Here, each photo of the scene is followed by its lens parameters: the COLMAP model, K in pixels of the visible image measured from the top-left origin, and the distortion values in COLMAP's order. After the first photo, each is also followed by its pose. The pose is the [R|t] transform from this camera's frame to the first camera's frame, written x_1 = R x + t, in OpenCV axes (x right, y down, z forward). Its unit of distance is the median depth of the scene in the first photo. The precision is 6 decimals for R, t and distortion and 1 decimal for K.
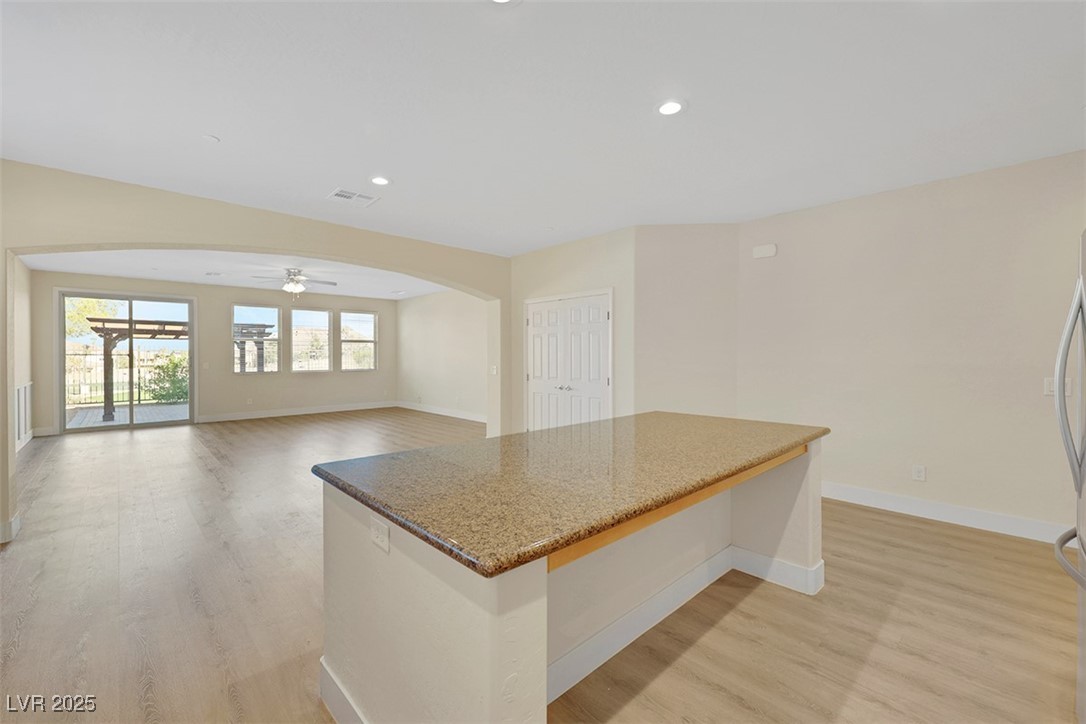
lens RADIAL K [[450.3, 0, 535.7], [0, 450.3, 354.6], [0, 0, 1]] dist [0.000779, 0.000016]
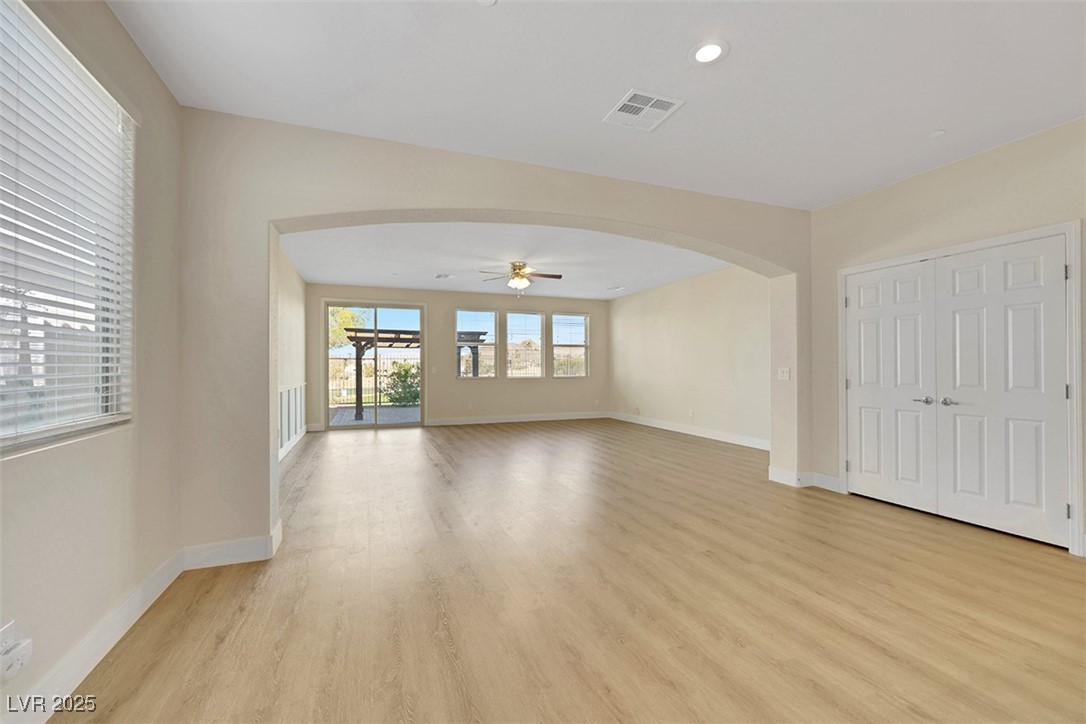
lens RADIAL K [[448.4, 0, 538.8], [0, 448.4, 362.8], [0, 0, 1]] dist [0.001456, 0.000492]
pose [[0.929822, -0.003209, -0.367995, -0.134035], [-0.000173, 0.999958, -0.009156, 0.016816], [0.368009, 0.008577, 0.929783, 0.139761]]
